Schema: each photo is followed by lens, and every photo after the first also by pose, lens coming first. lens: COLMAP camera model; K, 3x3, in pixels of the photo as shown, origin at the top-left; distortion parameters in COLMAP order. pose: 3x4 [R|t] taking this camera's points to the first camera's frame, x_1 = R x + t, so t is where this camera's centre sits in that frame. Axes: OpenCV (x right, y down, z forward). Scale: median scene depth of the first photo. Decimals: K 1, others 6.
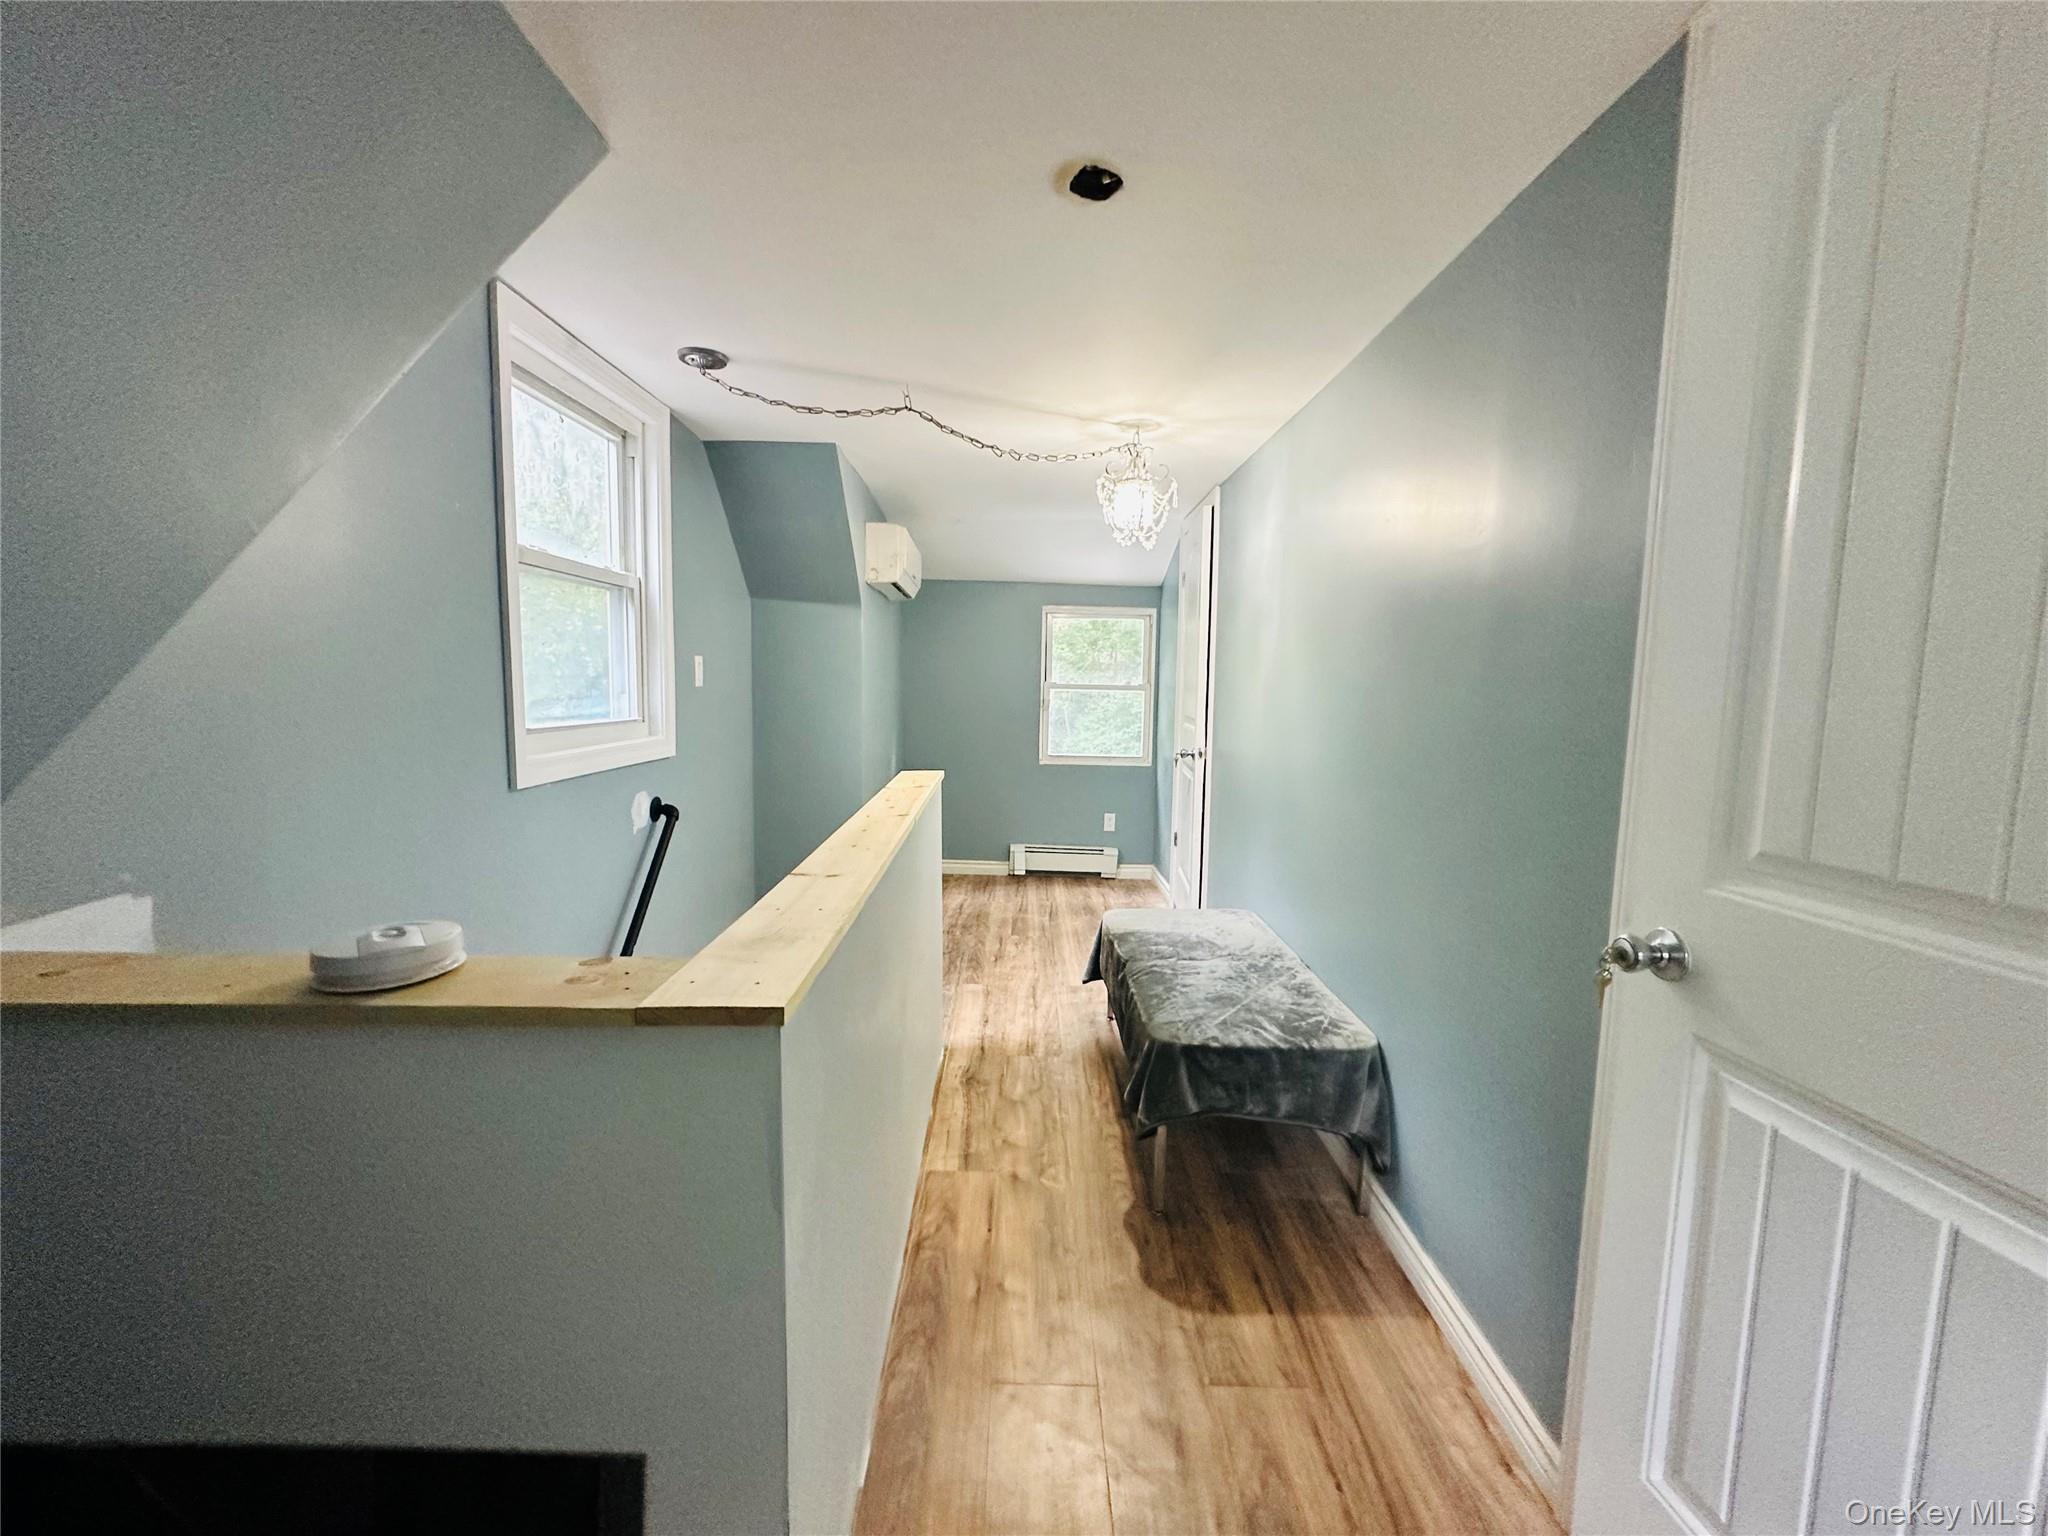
lens RADIAL K [[814.2, 0, 1027.1], [0, 814.2, 765.2], [0, 0, 1]] dist [0.002408, 0.000402]
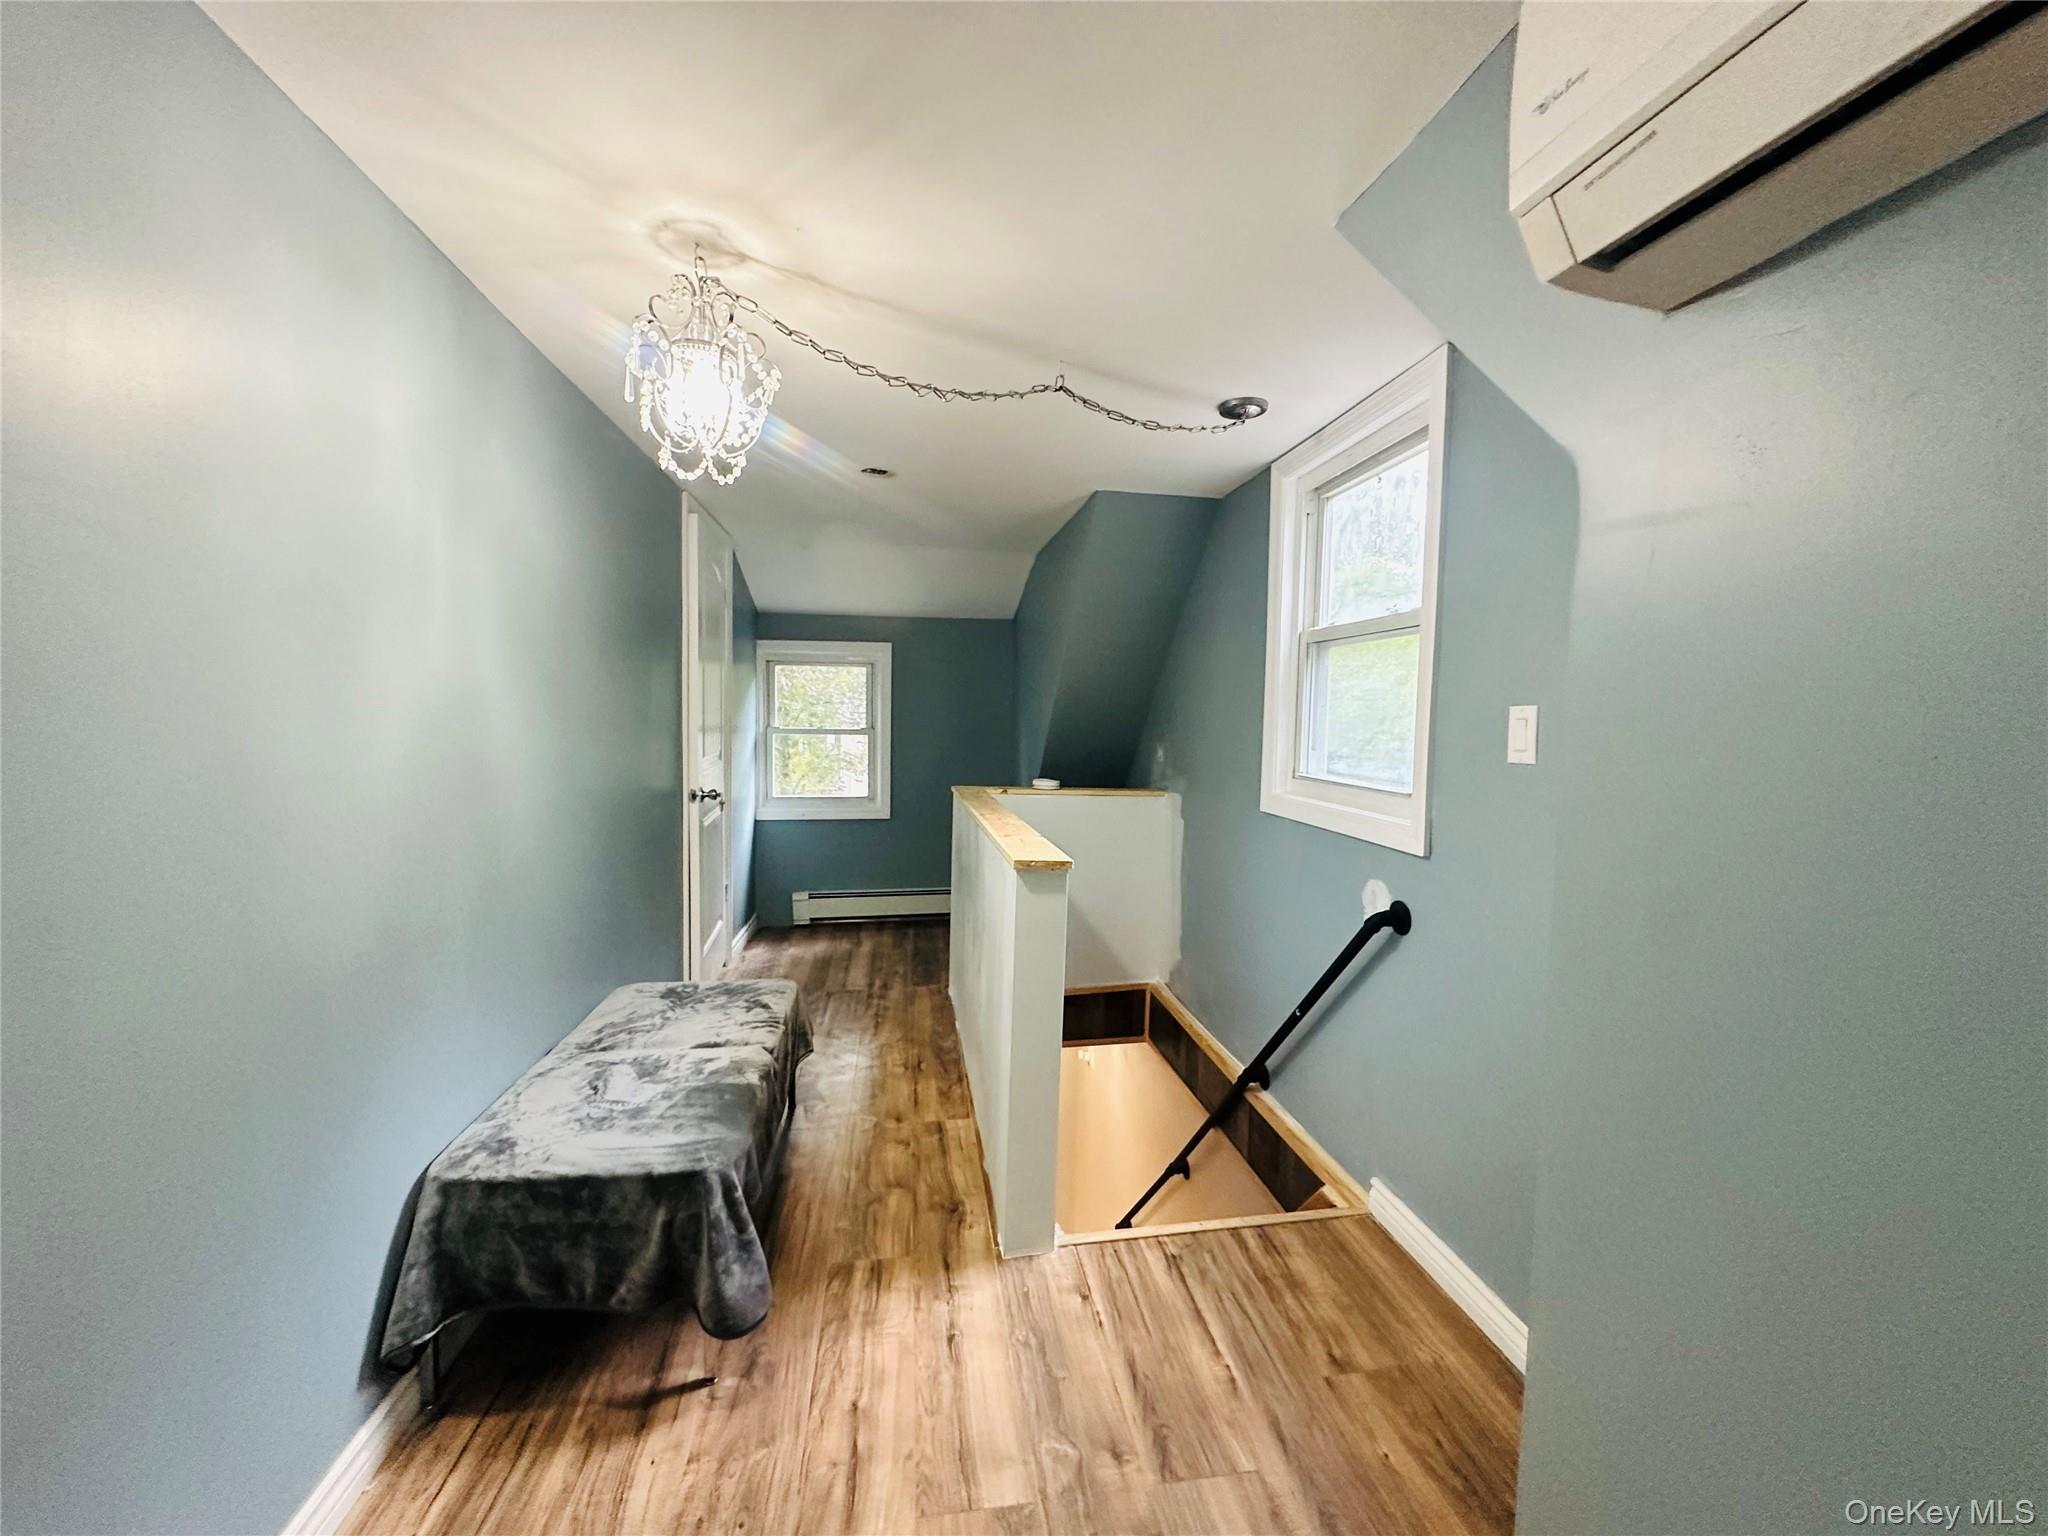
lens RADIAL K [[814.2, 0, 1032.4], [0, 814.2, 766.8], [0, 0, 1]] dist [0.002408, 0.000402]
pose [[-0.988125, -0.028870, -0.150914, -0.012700], [-0.053182, 0.985742, 0.159639, -0.210849], [0.144154, 0.165769, -0.975572, 1.929194]]
